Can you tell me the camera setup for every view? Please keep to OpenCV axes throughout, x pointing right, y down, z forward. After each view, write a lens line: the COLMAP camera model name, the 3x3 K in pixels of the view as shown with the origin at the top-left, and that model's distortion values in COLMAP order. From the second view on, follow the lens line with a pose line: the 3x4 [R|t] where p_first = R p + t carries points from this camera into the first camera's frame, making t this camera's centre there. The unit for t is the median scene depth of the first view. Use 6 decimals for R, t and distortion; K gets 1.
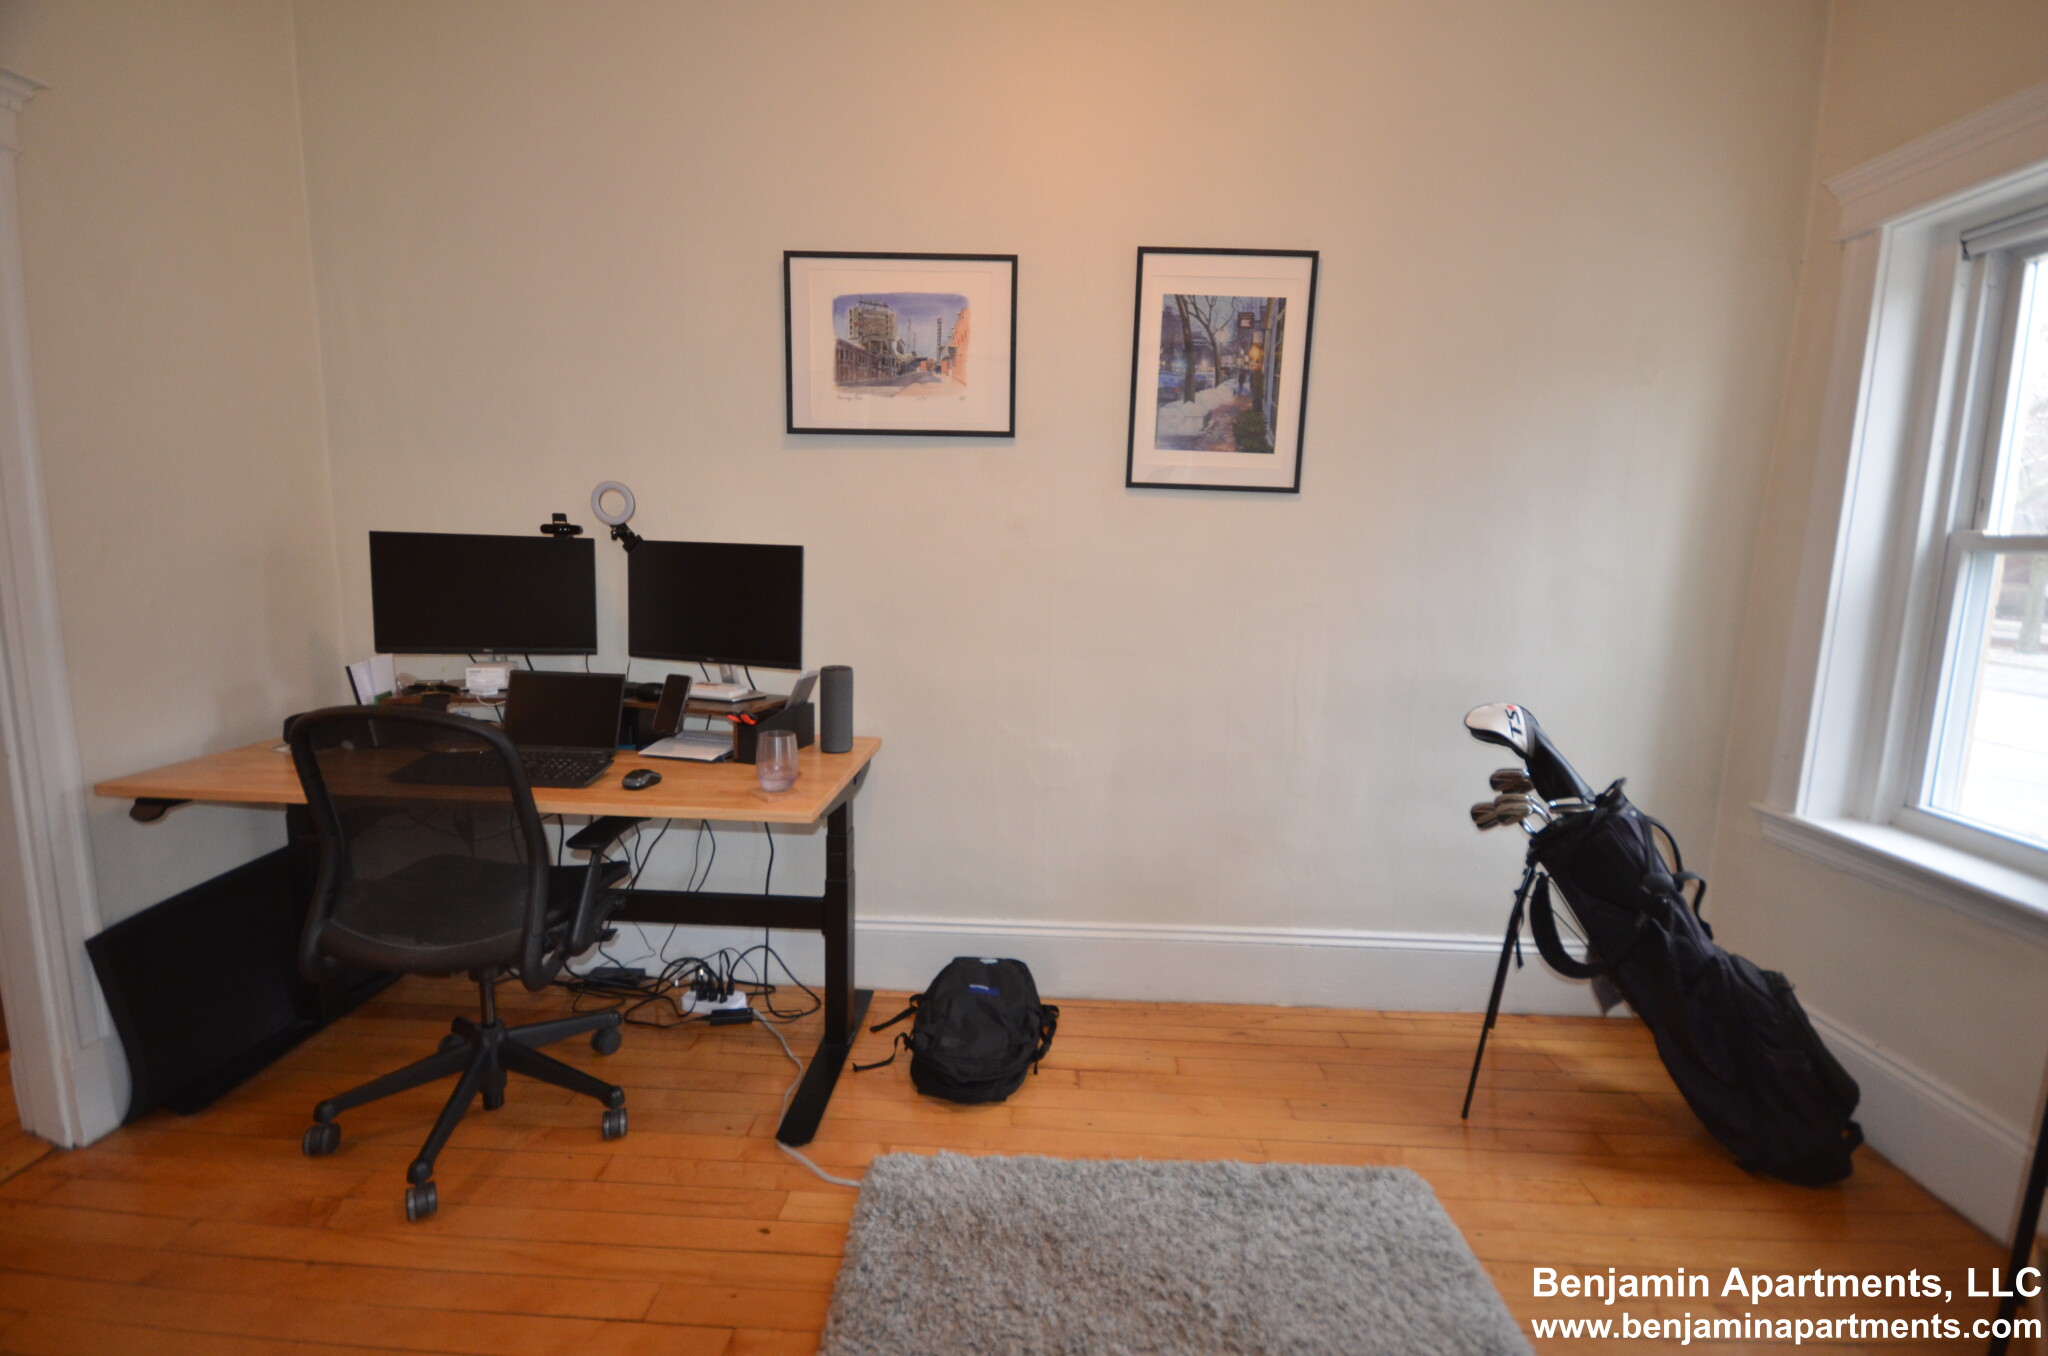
lens RADIAL K [[911.9, 0, 1030.9], [0, 911.9, 668.2], [0, 0, 1]] dist [0.013073, -0.009397]
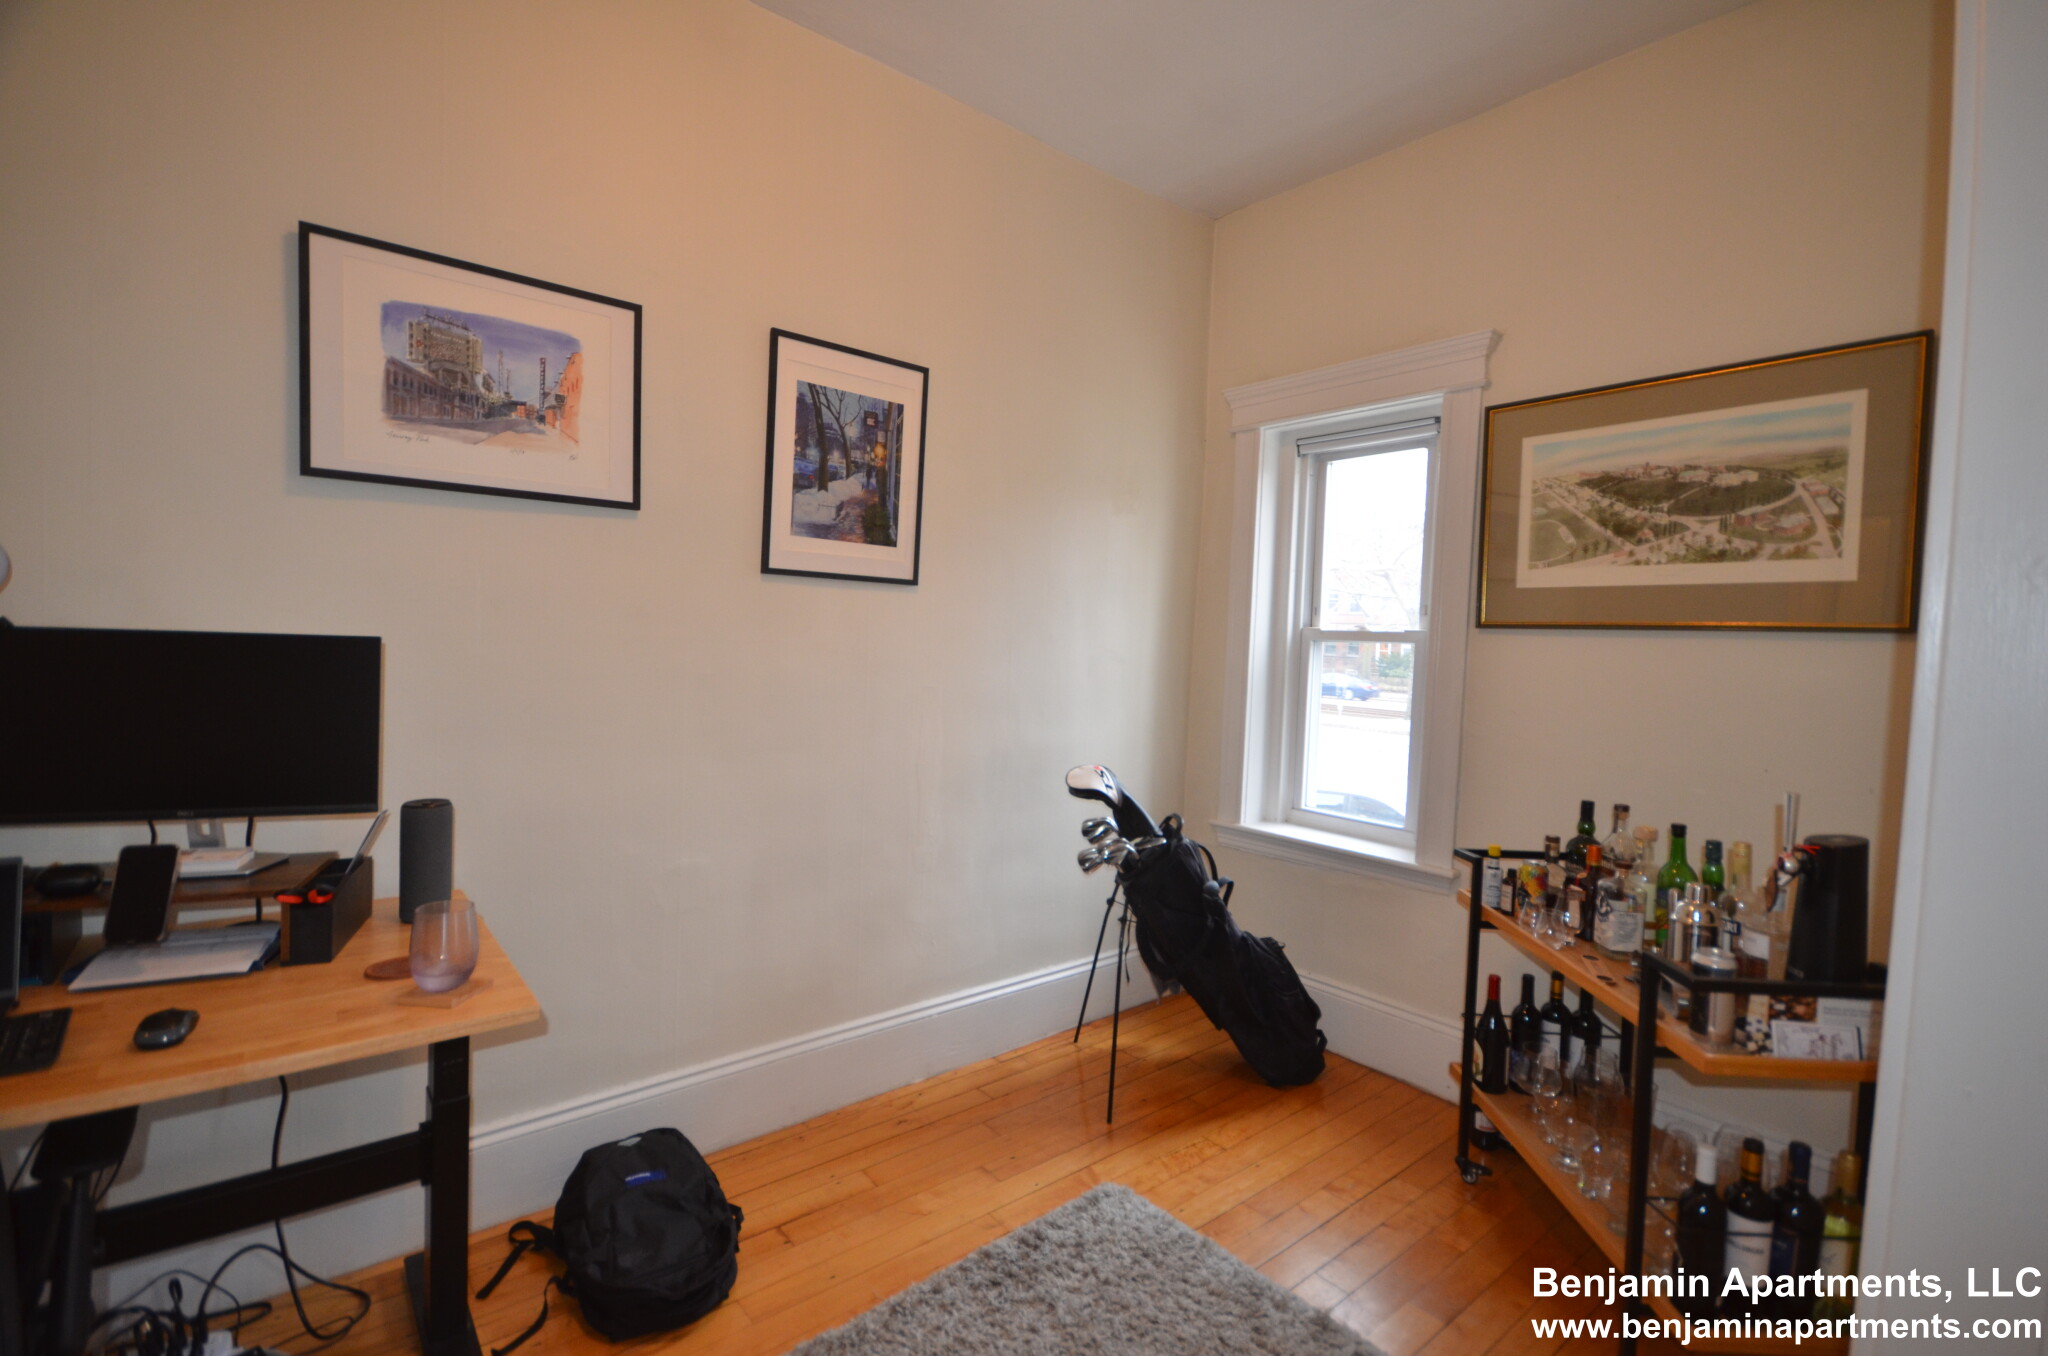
lens RADIAL K [[911.9, 0, 1030.9], [0, 911.9, 668.2], [0, 0, 1]] dist [0.013073, -0.009397]
pose [[0.752578, -0.024772, 0.658038, -0.320117], [0.073451, 0.996214, -0.046500, -0.037062], [-0.654394, 0.083328, 0.751548, 0.124455]]
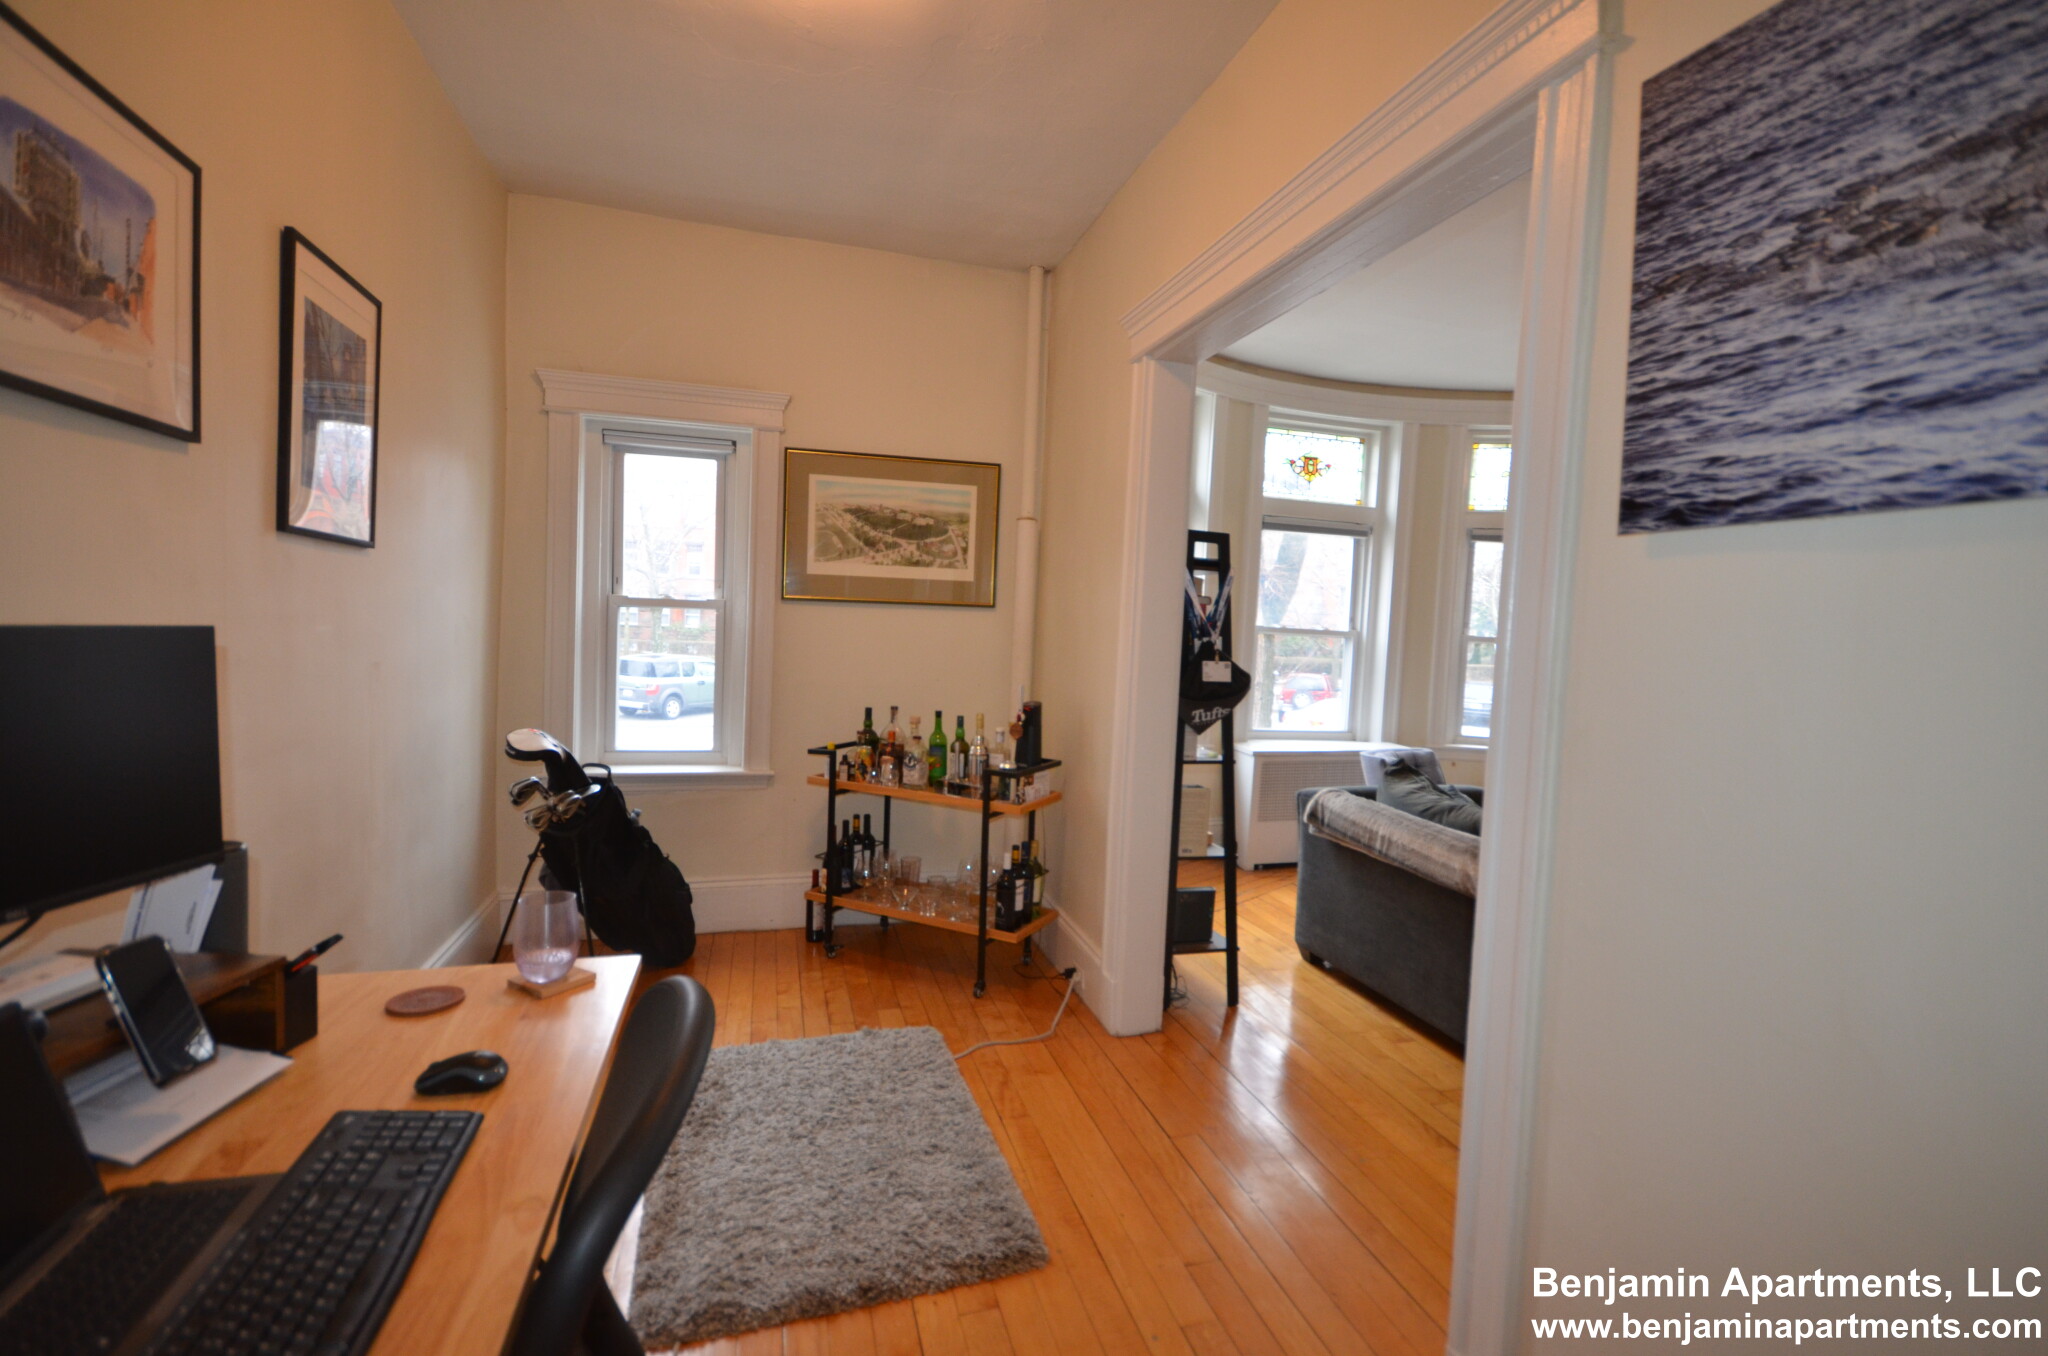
lens RADIAL K [[930.7, 0, 1022.3], [0, 930.7, 670.3], [0, 0, 1]] dist [0.028640, -0.018975]
pose [[-0.300172, -0.083070, 0.950261, -0.858437], [0.084183, 0.990007, 0.113136, -0.123494], [-0.950163, 0.113956, -0.290179, 0.677167]]
